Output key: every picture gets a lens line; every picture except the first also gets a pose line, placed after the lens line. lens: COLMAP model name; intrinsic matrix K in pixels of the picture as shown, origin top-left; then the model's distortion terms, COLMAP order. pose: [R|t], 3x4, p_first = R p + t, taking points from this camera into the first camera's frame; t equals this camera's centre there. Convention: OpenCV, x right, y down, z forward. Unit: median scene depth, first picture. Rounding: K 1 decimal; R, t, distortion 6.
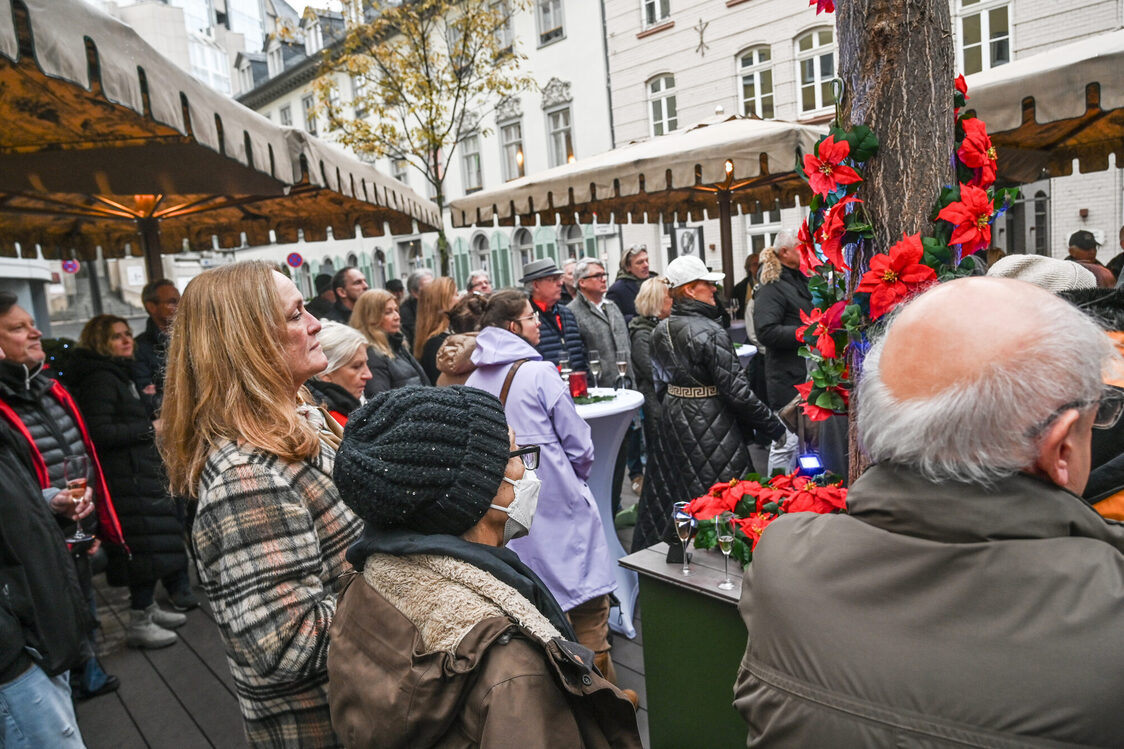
lens RADIAL K [[673.9, 0, 598.6], [0, 673.9, 353.5], [0, 0, 1]] dist [-0.006306, 0.000237]
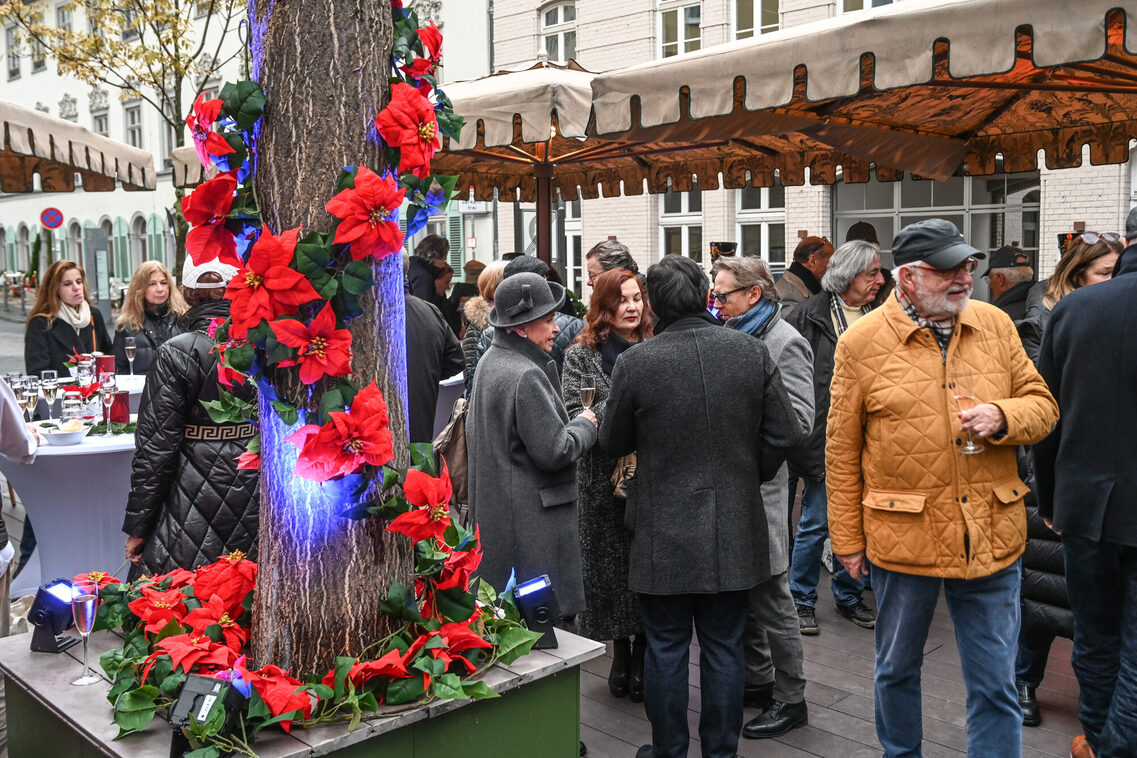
lens RADIAL K [[939.0, 0, 567.9], [0, 939.0, 346.2], [0, 0, 1]] dist [-0.003688, -0.001735]
pose [[0.997129, 0.063538, 0.041192, 0.243204], [-0.062032, 0.997393, -0.036863, -0.007640], [-0.043427, 0.034202, 0.998471, -0.022294]]
